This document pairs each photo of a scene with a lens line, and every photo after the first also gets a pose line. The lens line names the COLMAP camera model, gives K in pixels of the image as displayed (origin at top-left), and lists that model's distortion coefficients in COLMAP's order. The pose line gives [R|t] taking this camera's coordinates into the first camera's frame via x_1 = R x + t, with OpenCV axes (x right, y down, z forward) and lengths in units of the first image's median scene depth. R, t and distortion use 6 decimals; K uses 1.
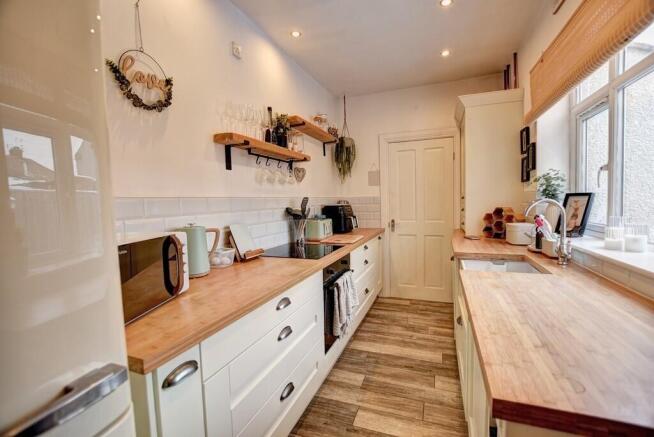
lens RADIAL K [[296.0, 0, 330.4], [0, 296.0, 216.3], [0, 0, 1]] dist [-0.003397, -0.000364]
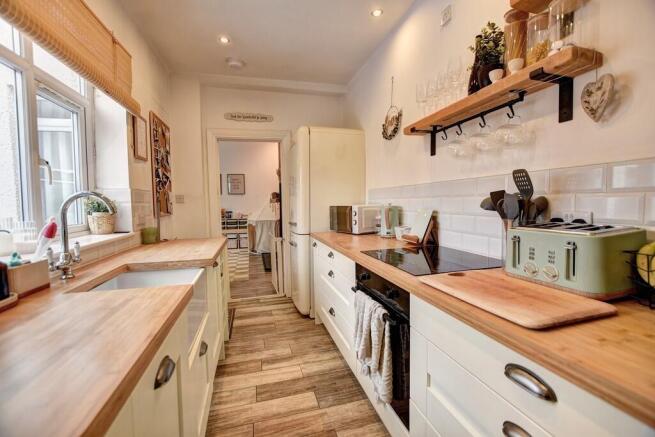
lens RADIAL K [[296.5, 0, 330.9], [0, 296.5, 216.3], [0, 0, 1]] dist [-0.003397, -0.000364]
pose [[-0.814310, 0.060723, -0.577245, 0.566492], [0.002447, 0.994863, 0.101203, -0.056074], [0.580425, 0.080998, -0.810275, 1.706936]]
